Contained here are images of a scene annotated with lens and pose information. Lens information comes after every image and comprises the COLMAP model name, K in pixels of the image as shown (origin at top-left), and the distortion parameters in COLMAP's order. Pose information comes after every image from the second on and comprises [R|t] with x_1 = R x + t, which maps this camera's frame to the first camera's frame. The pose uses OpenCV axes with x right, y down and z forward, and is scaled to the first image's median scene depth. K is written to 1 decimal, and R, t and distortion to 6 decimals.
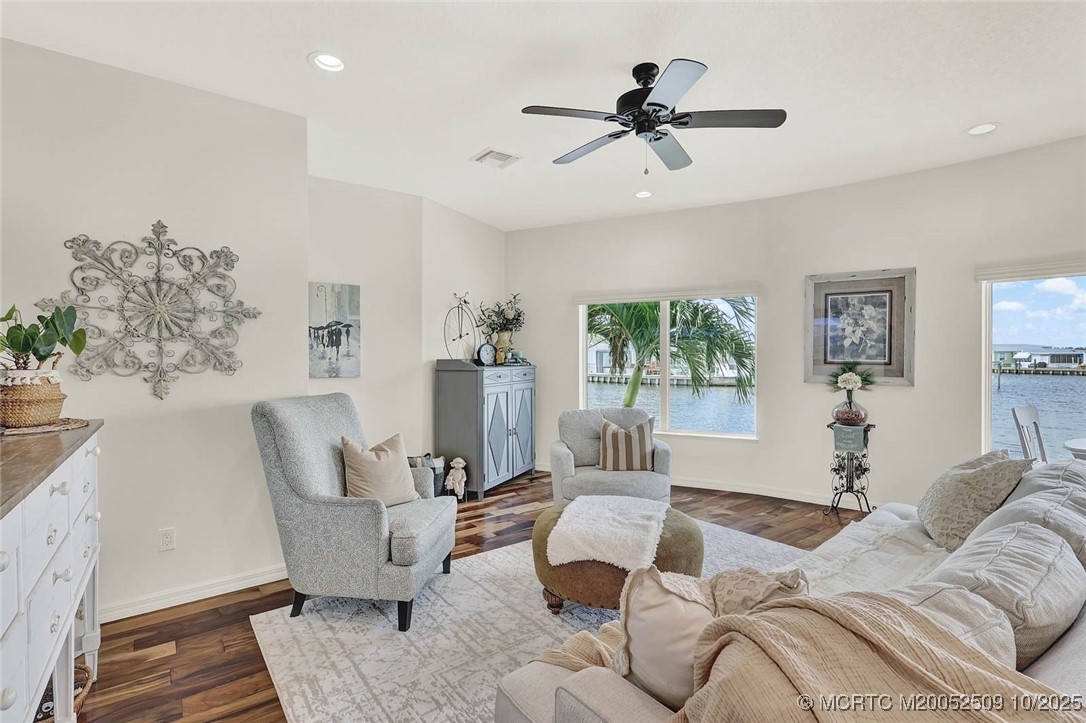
lens RADIAL K [[507.8, 0, 545.6], [0, 507.8, 361.6], [0, 0, 1]] dist [-0.001696, -0.000189]
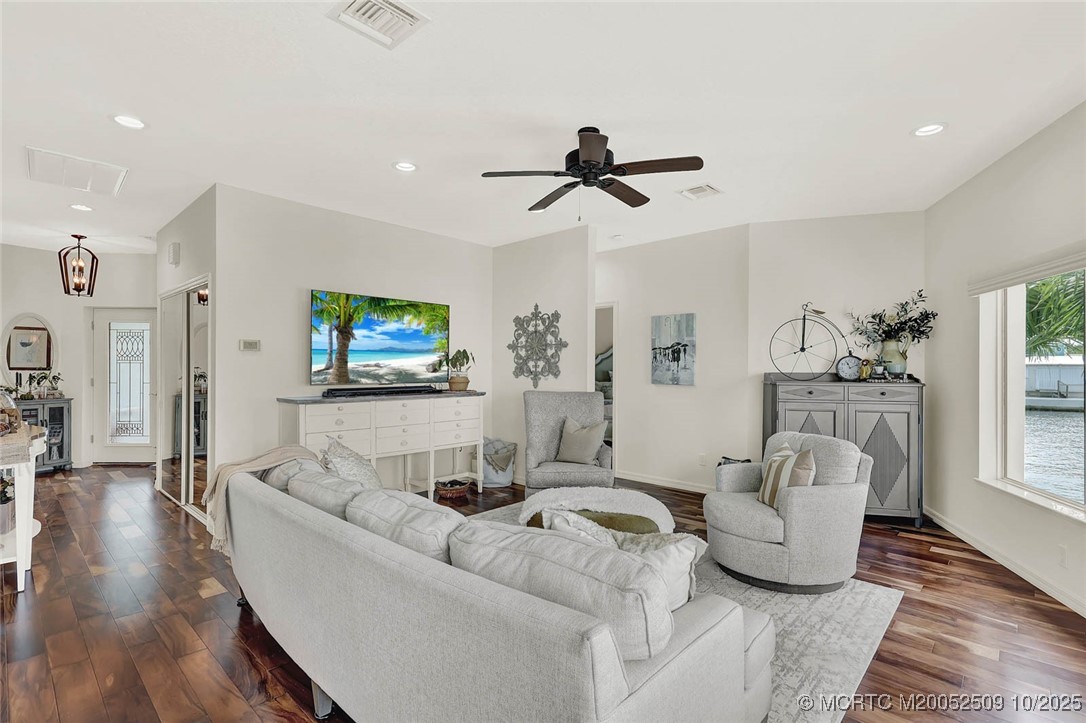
lens RADIAL K [[514.6, 0, 539.5], [0, 514.6, 366.0], [0, 0, 1]] dist [0.002624, 0.000156]
pose [[0.161802, -0.000673, -0.986823, 0.852150], [-0.018764, 0.999817, -0.003759, -0.006198], [0.986645, 0.019125, 0.161759, 0.422461]]
